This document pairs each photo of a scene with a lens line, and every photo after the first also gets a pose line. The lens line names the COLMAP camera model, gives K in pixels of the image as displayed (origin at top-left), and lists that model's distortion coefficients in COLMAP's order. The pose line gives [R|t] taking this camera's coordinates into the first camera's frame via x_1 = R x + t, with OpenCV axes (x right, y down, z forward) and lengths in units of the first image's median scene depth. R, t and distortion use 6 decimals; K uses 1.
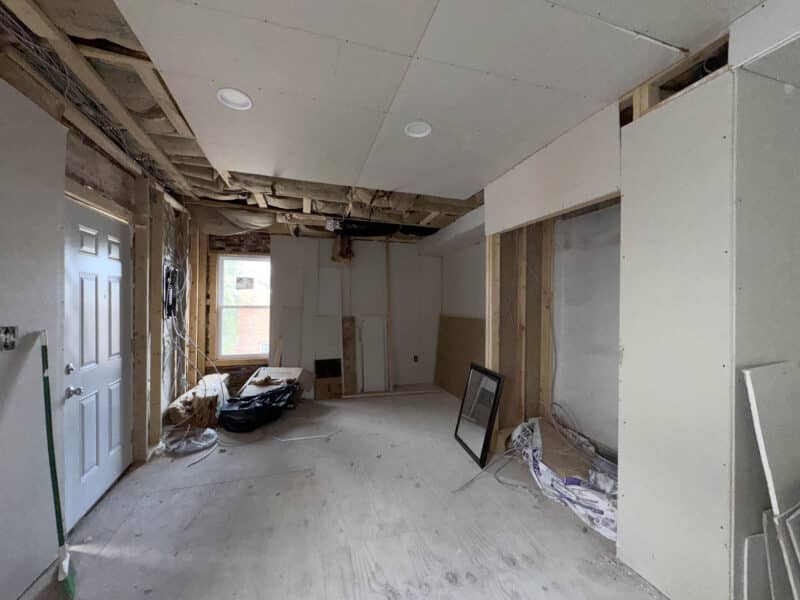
lens RADIAL K [[316.7, 0, 401.9], [0, 316.7, 302.2], [0, 0, 1]] dist [-0.004515, 0.000450]
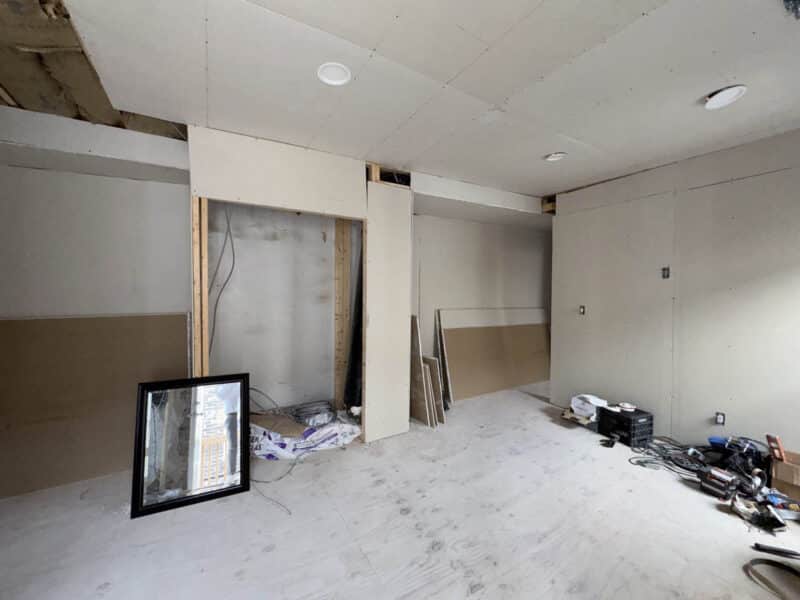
lens RADIAL K [[316.7, 0, 402.0], [0, 316.7, 296.8], [0, 0, 1]] dist [-0.004515, 0.000450]
pose [[-0.239222, -0.029026, 0.970531, -0.939025], [-0.005553, 0.999578, 0.028526, -0.003607], [-0.970949, 0.001435, -0.239282, 1.205363]]
